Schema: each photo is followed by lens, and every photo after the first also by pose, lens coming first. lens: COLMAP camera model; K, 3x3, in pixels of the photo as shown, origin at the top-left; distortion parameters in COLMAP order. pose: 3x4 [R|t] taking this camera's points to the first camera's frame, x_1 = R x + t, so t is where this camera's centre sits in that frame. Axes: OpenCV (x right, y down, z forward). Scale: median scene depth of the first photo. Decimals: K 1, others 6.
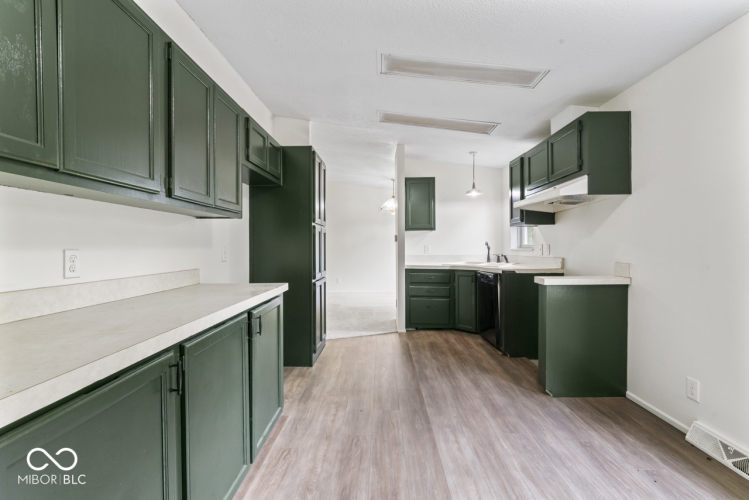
lens RADIAL K [[339.5, 0, 371.2], [0, 339.5, 248.5], [0, 0, 1]] dist [-0.002204, -0.000072]
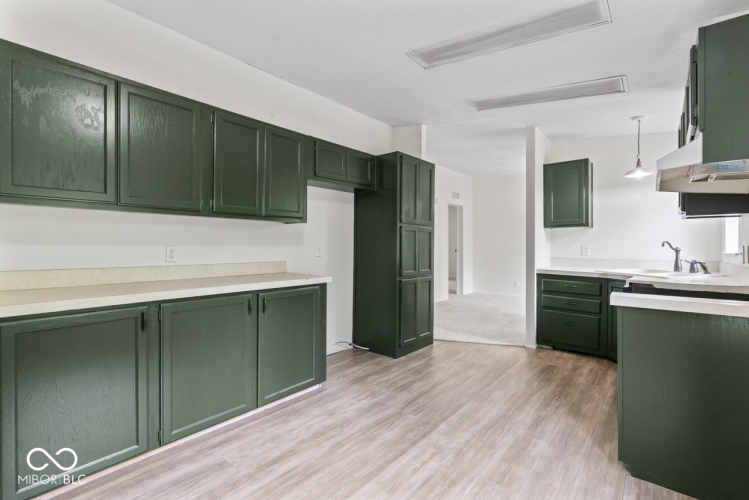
lens RADIAL K [[339.5, 0, 373.4], [0, 339.5, 245.0], [0, 0, 1]] dist [-0.002204, -0.000072]
pose [[0.778167, 0.008778, -0.627996, 0.443154], [-0.013291, 0.999909, -0.002493, -0.004147], [0.627917, 0.010286, 0.778213, 0.128882]]
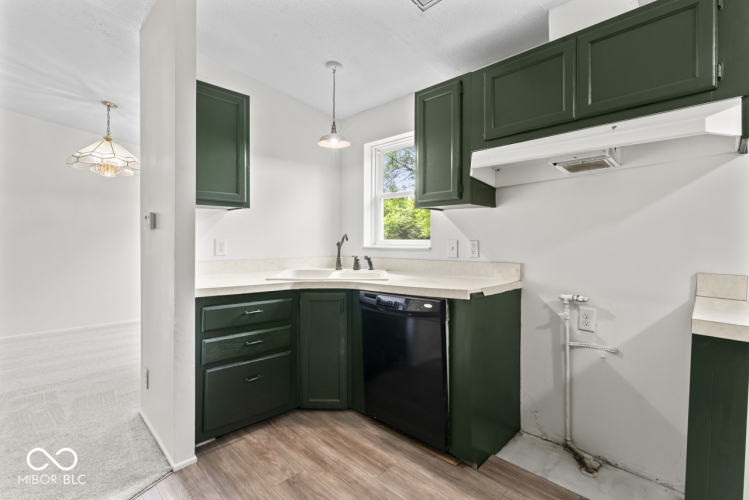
lens RADIAL K [[339.5, 0, 368.8], [0, 339.5, 244.2], [0, 0, 1]] dist [-0.002204, -0.000072]
pose [[0.687655, 0.006424, 0.726010, -0.063615], [-0.004933, 0.999979, -0.004175, -0.001717], [-0.726021, -0.000710, 0.687672, 0.832047]]
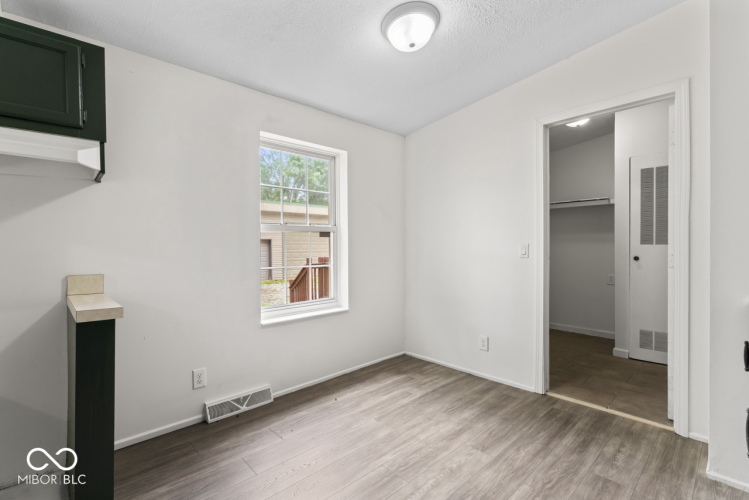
lens RADIAL K [[339.5, 0, 369.3], [0, 339.5, 243.8], [0, 0, 1]] dist [-0.002204, -0.000072]
pose [[-0.679739, 0.012239, 0.733352, -0.163140], [0.022684, 0.999733, 0.004341, -0.013123], [-0.733103, 0.019586, -0.679835, 0.843819]]
